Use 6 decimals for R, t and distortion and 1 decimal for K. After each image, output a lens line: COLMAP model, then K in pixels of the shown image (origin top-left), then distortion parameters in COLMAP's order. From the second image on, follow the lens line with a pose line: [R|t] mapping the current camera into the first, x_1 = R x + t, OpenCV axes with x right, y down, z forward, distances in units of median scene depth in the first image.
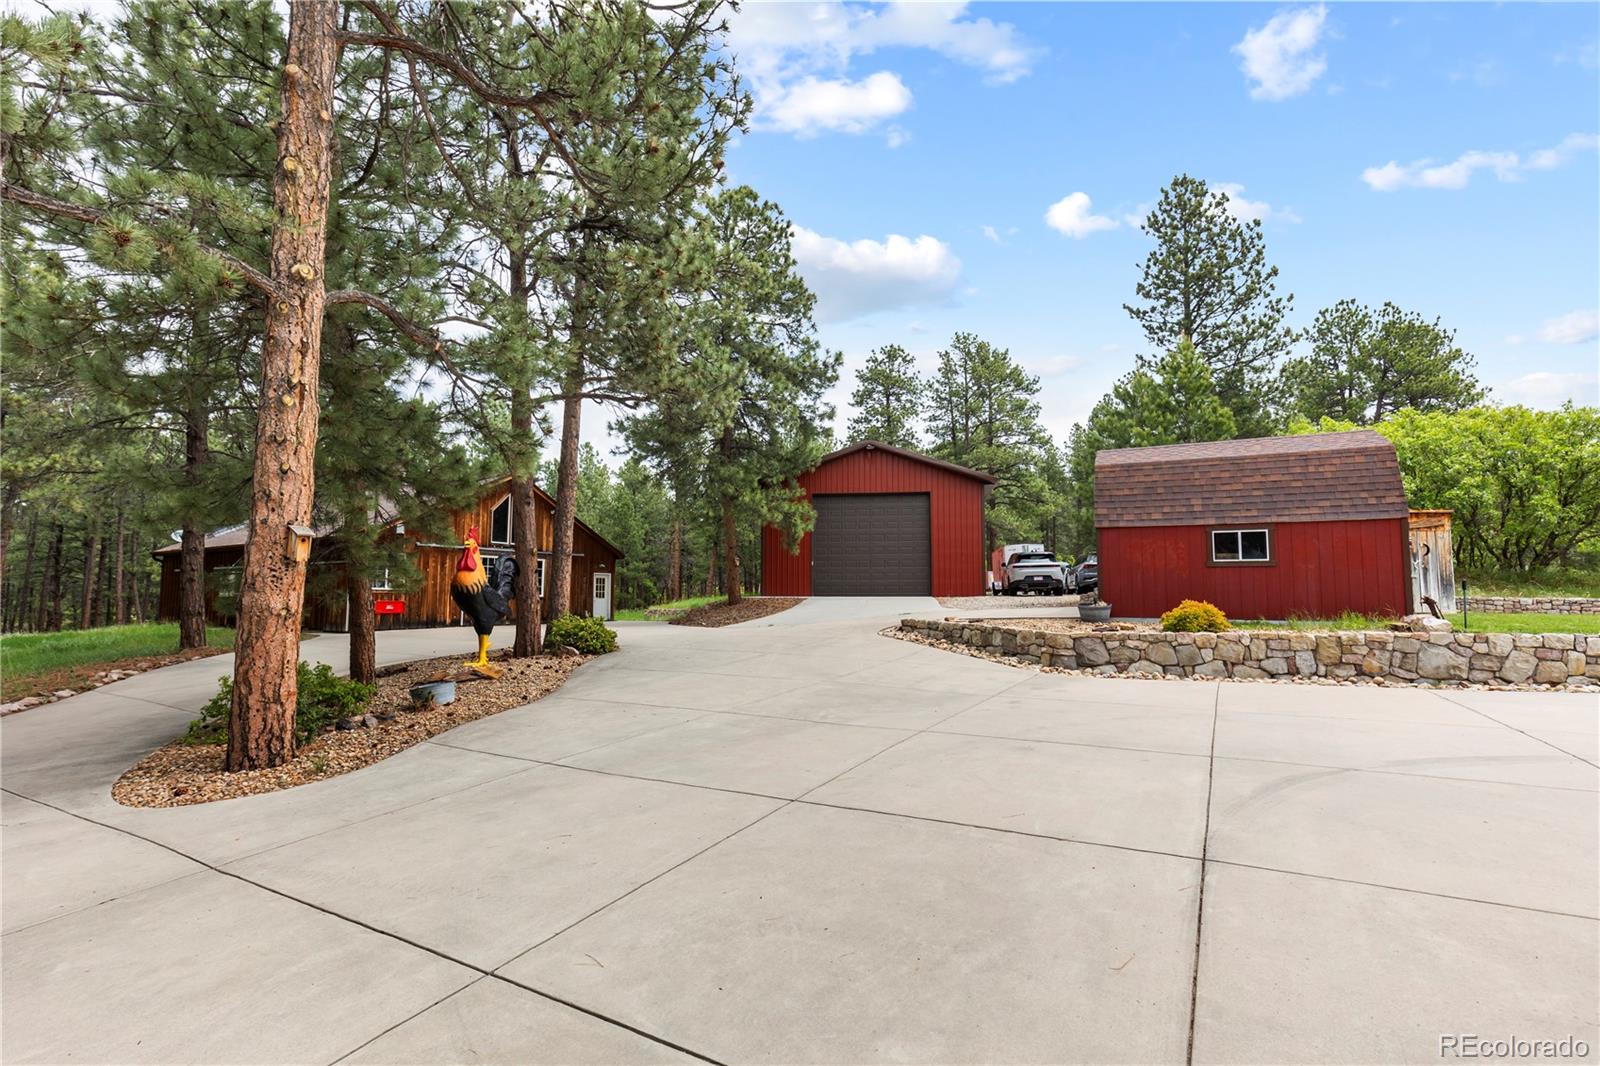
lens RADIAL K [[724.6, 0, 804.1], [0, 724.6, 533.6], [0, 0, 1]] dist [0.003756, -0.000711]
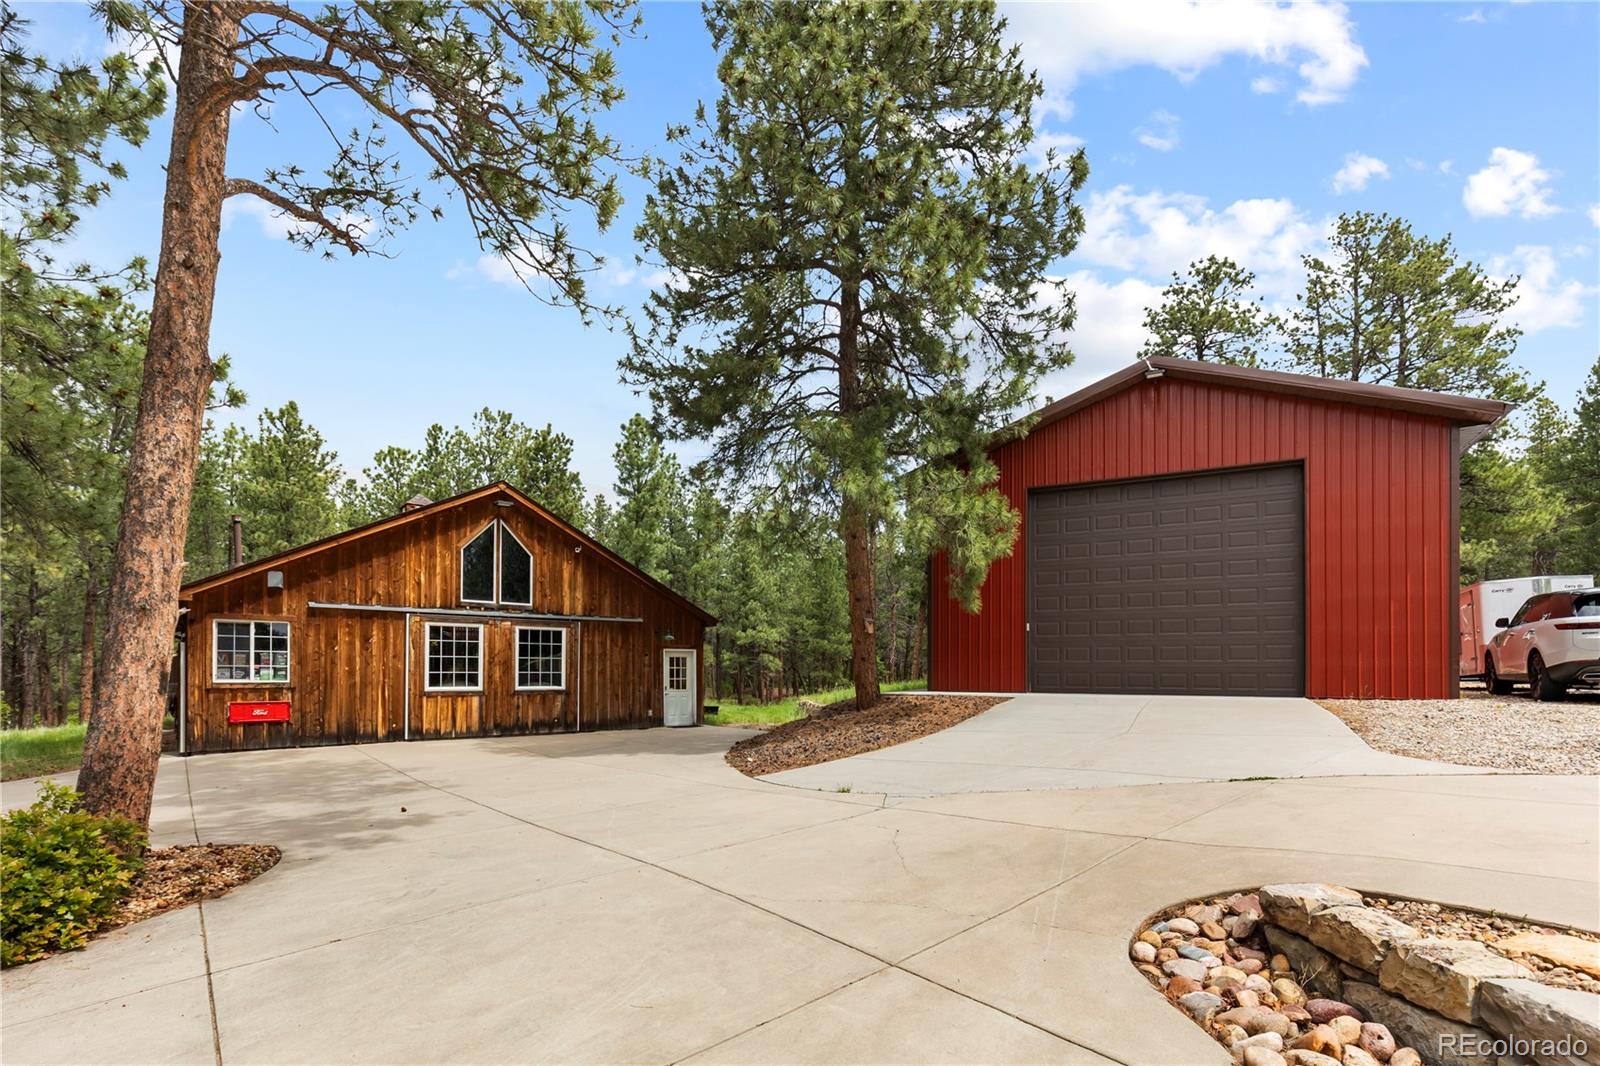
lens RADIAL K [[787.9, 0, 796.9], [0, 787.9, 673.1], [0, 0, 1]] dist [0.004748, 0.000073]
pose [[0.937188, 0.004158, -0.348801, 0.054138], [0.027831, 0.995850, 0.086650, 0.020891], [0.347714, -0.090914, 0.933183, 0.441444]]
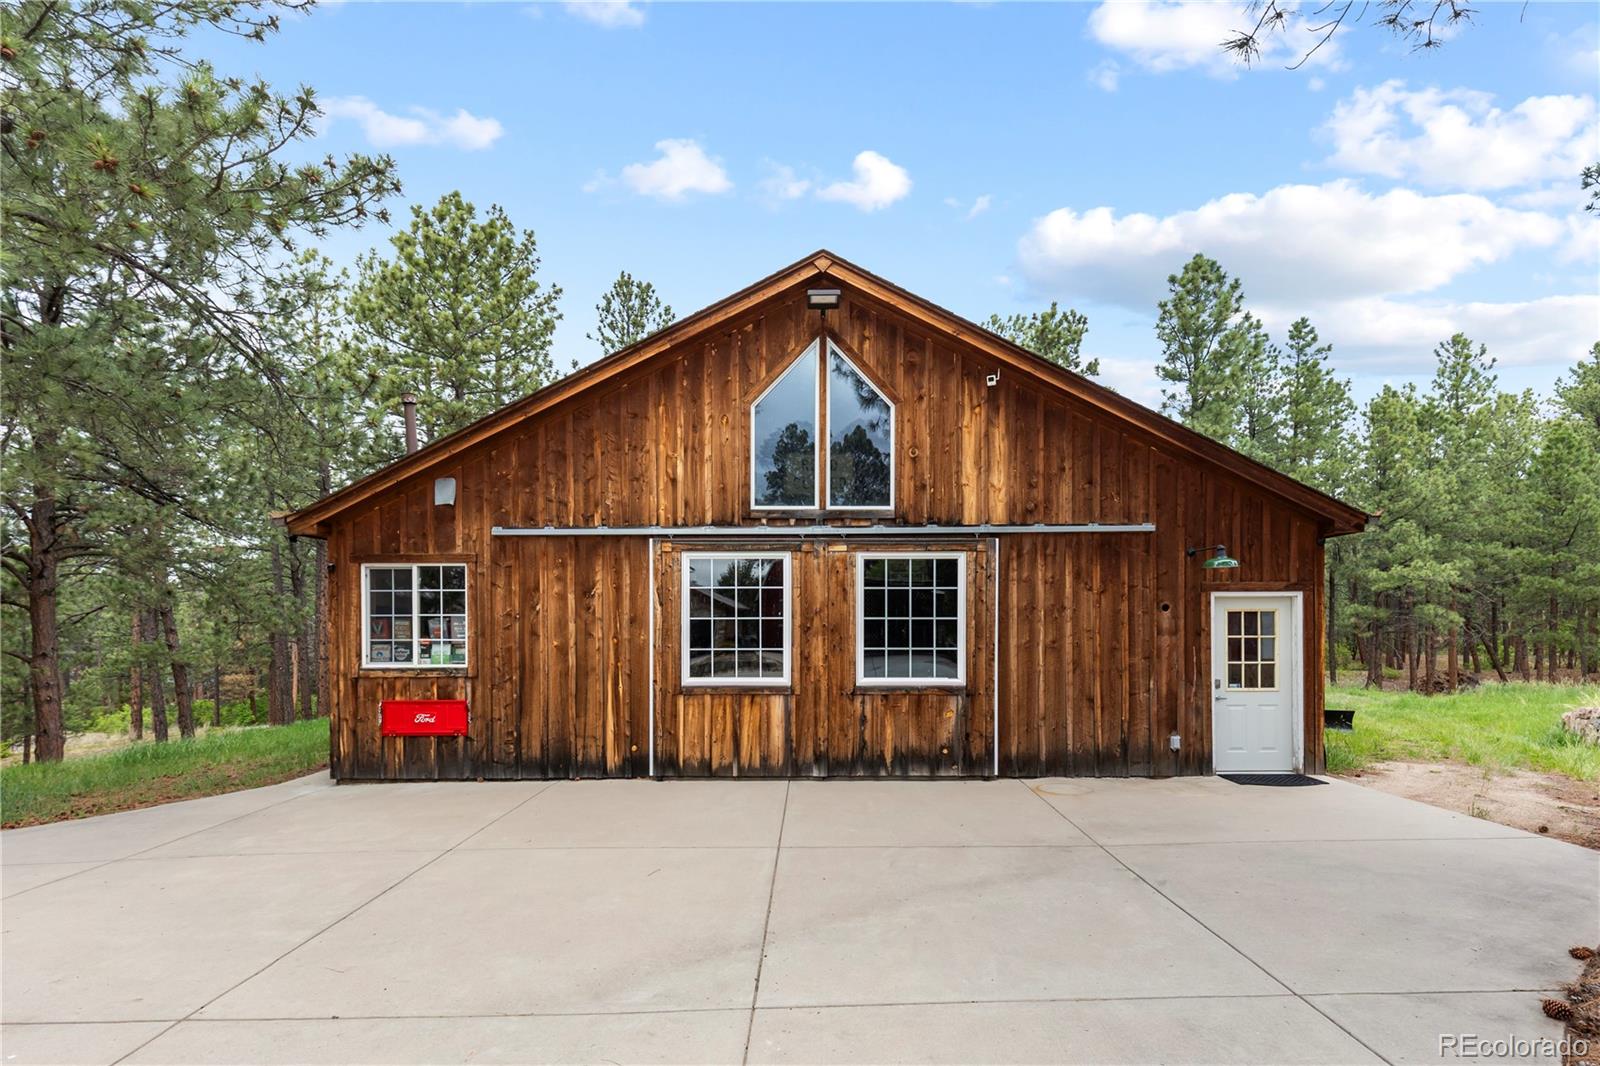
lens RADIAL K [[724.6, 0, 818.7], [0, 724.6, 624.3], [0, 0, 1]] dist [0.003756, -0.000711]
pose [[0.474659, 0.010062, -0.880112, -0.135622], [0.082165, 0.995062, 0.055689, 0.042177], [0.876326, -0.098748, 0.471488, 0.805185]]
